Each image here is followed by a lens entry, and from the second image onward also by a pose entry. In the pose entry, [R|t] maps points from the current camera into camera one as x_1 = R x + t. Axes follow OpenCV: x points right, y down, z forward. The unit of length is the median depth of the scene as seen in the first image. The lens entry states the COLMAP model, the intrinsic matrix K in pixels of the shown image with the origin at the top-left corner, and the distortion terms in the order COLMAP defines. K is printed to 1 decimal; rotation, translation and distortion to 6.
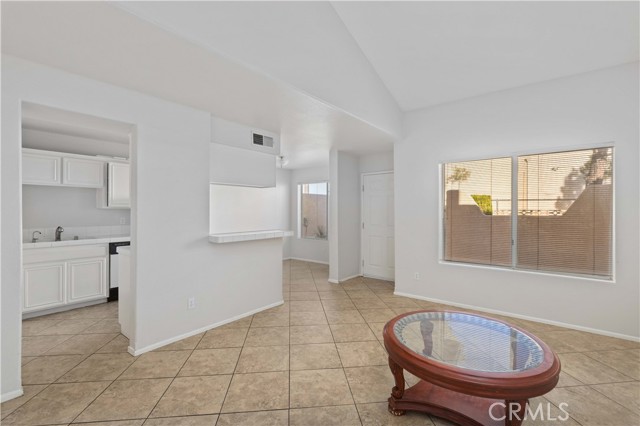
lens RADIAL K [[284.6, 0, 316.6], [0, 284.6, 208.1], [0, 0, 1]] dist [0.009958, -0.000295]
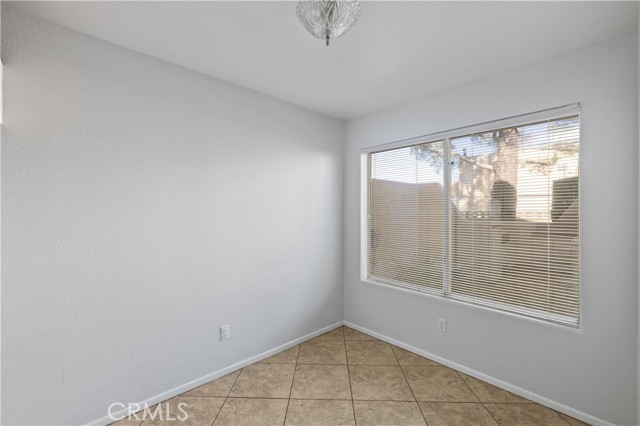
lens RADIAL K [[276.0, 0, 321.6], [0, 276.0, 212.3], [0, 0, 1]] dist [-0.002150, -0.000002]
pose [[0.993783, -0.003114, -0.111289, -0.140825], [0.003999, 0.999962, 0.007732, 0.002961], [0.111261, -0.008129, 0.993758, 1.107753]]
